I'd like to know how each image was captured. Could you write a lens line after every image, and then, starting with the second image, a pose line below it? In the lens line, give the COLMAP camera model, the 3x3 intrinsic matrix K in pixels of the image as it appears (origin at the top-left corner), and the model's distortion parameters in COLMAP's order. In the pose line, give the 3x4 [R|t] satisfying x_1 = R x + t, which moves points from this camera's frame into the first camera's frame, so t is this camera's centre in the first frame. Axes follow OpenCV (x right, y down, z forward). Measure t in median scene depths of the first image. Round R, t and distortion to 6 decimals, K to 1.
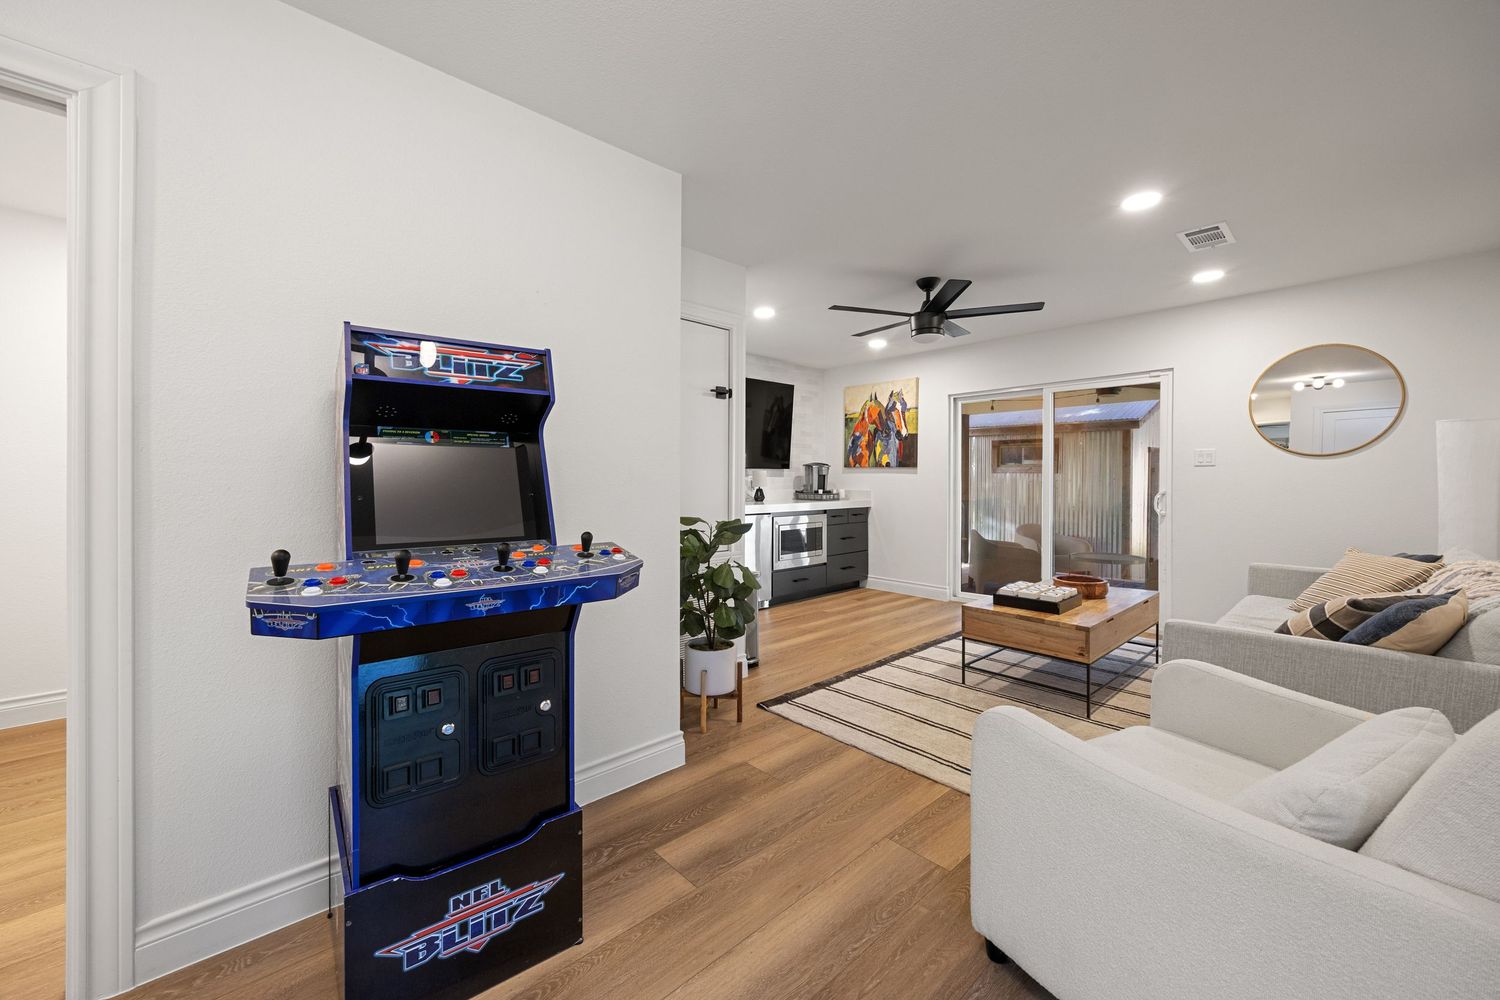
lens RADIAL K [[584.4, 0, 743.0], [0, 584.4, 480.8], [0, 0, 1]] dist [0.001291, 0.000470]
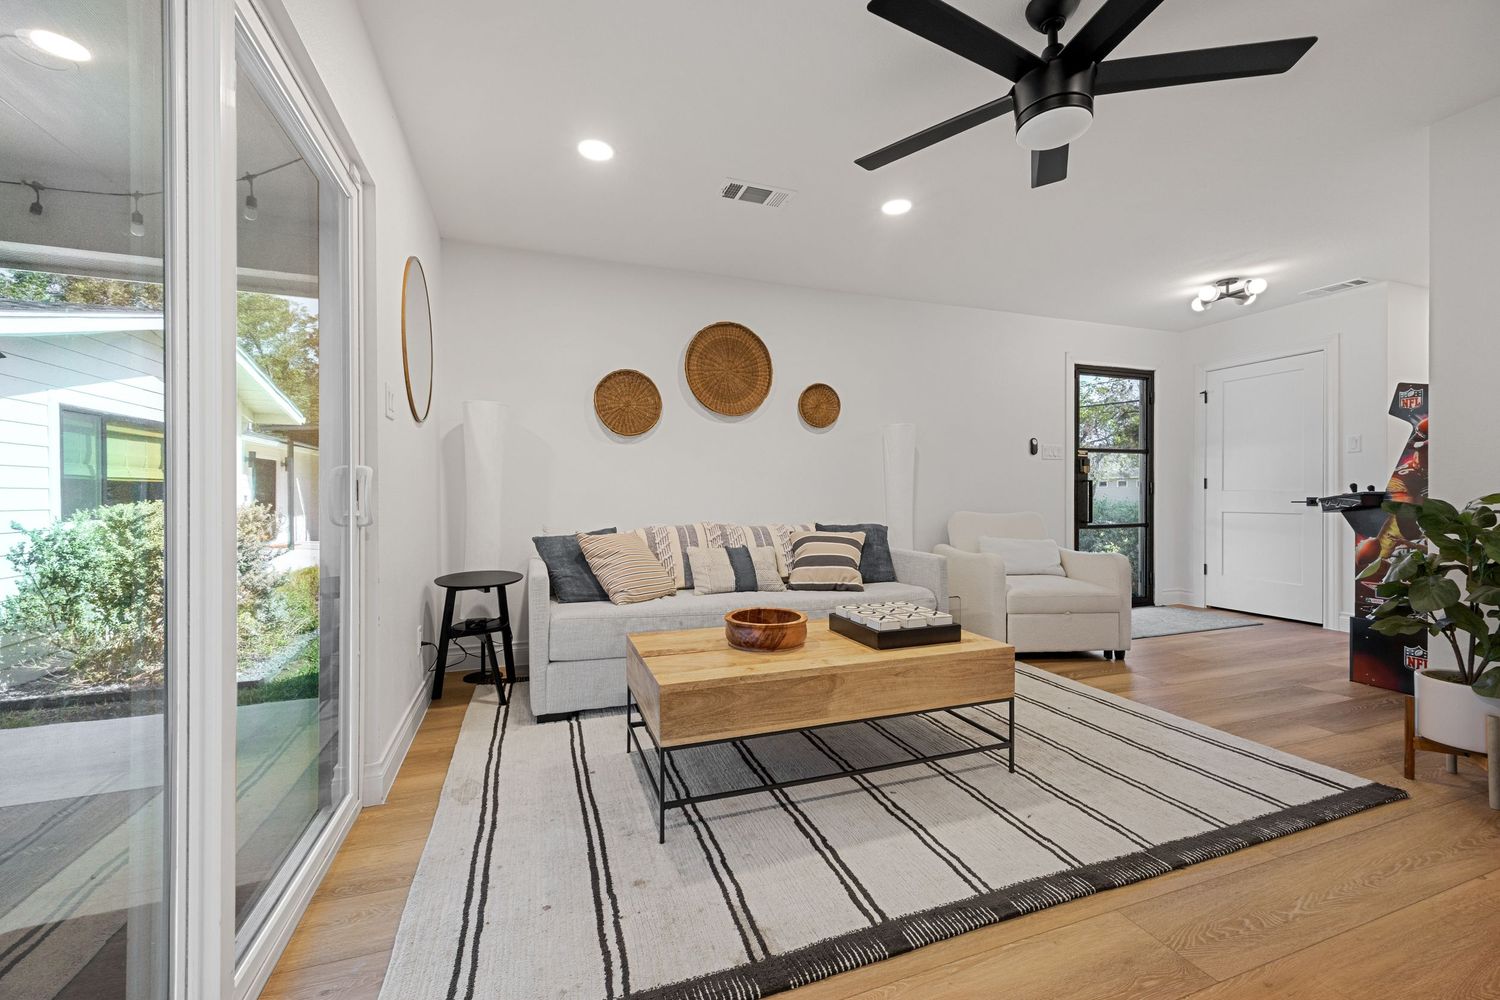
lens RADIAL K [[609.3, 0, 758.5], [0, 609.3, 498.5], [0, 0, 1]] dist [-0.000846, 0.000024]
pose [[-0.927904, -0.000539, 0.372818, 0.212623], [0.001640, 0.999983, 0.005528, 0.028482], [-0.372815, 0.005741, -0.927888, 0.925942]]
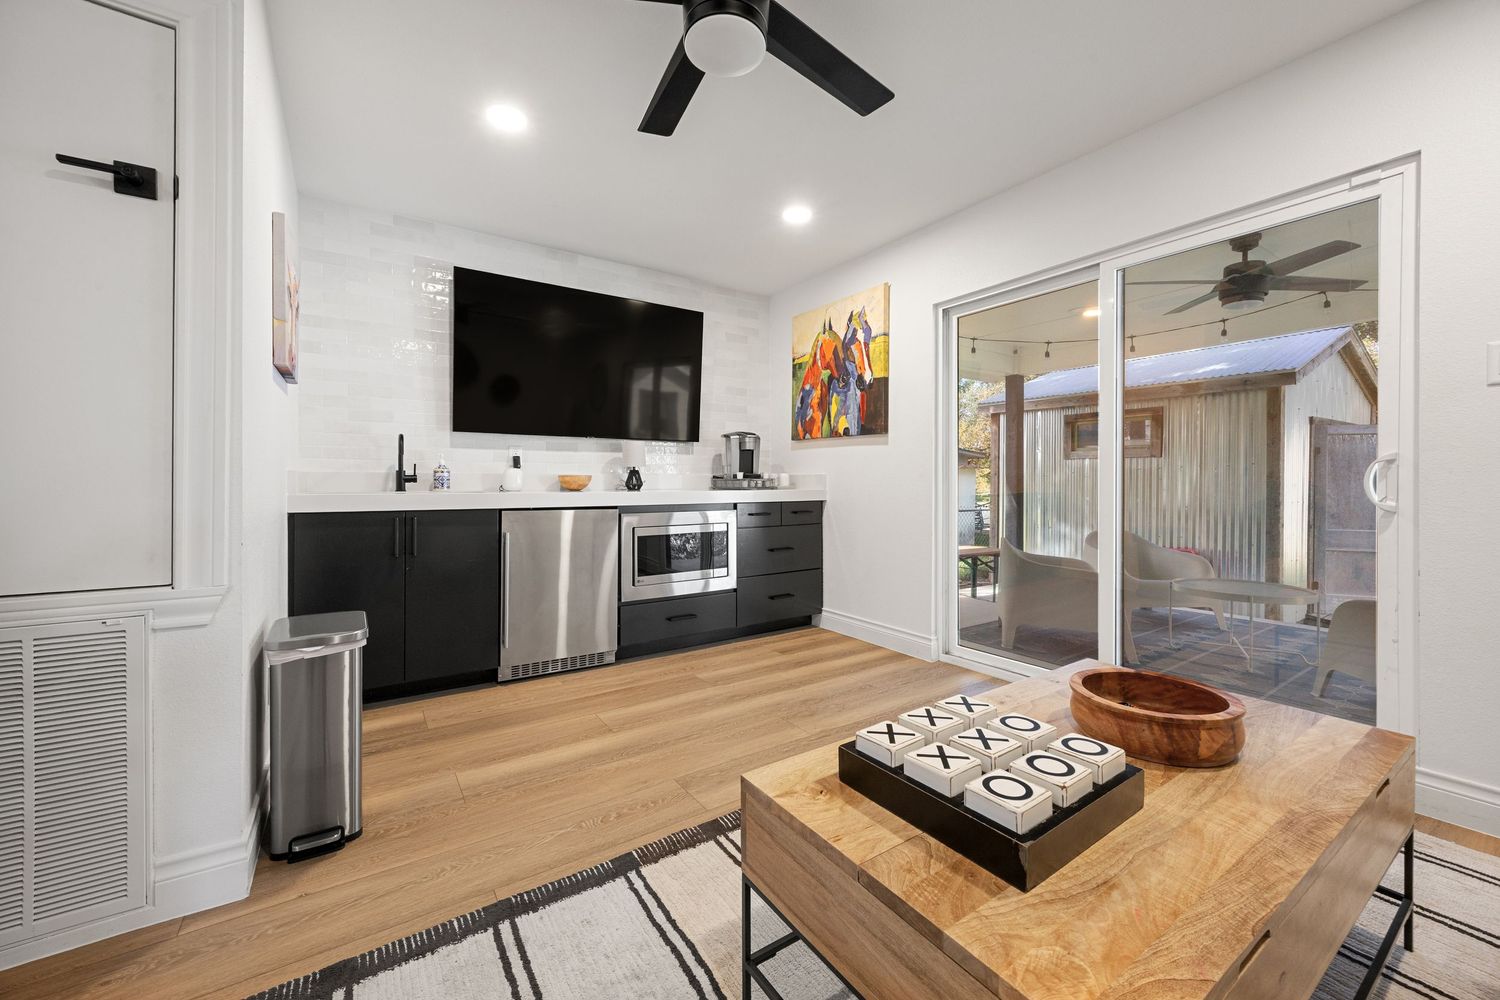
lens RADIAL K [[584.4, 0, 743.0], [0, 584.4, 480.8], [0, 0, 1]] dist [0.001291, 0.000470]
pose [[0.988970, -0.000485, -0.148112, 0.230250], [-0.000277, 0.999987, -0.005127, 0.027566], [0.148113, 0.005111, 0.988957, 0.368611]]
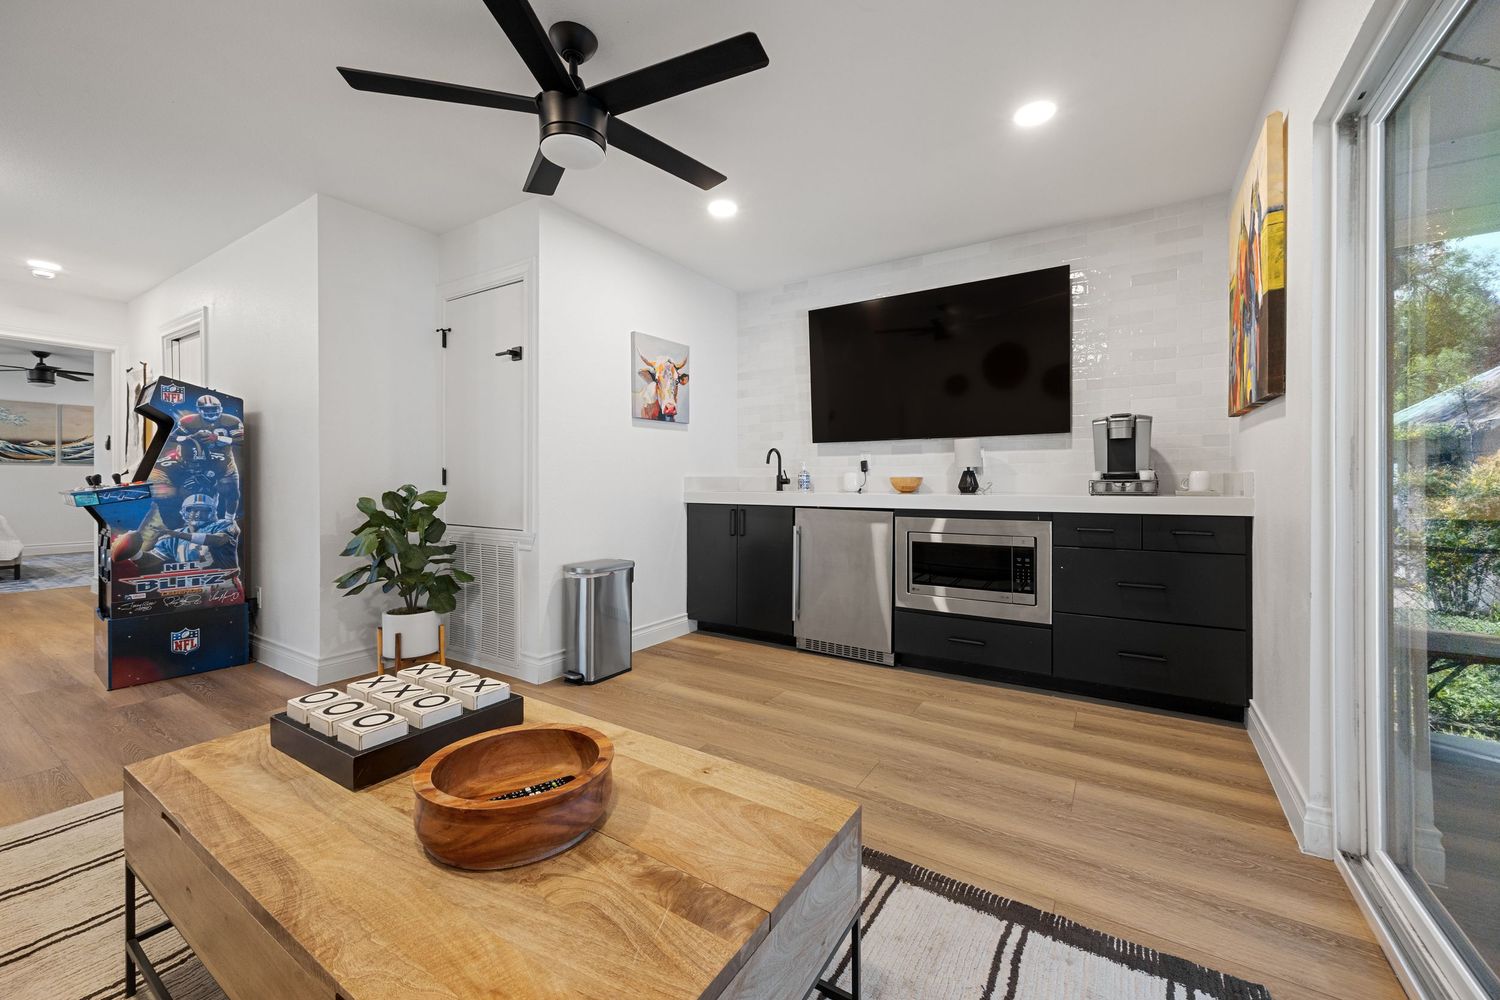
lens RADIAL K [[584.4, 0, 743.0], [0, 584.4, 480.8], [0, 0, 1]] dist [0.001291, 0.000470]
pose [[0.254532, -0.002260, -0.967062, 0.509559], [-0.002808, 0.999991, -0.003076, 0.024911], [0.967060, 0.003498, 0.254523, 0.609740]]
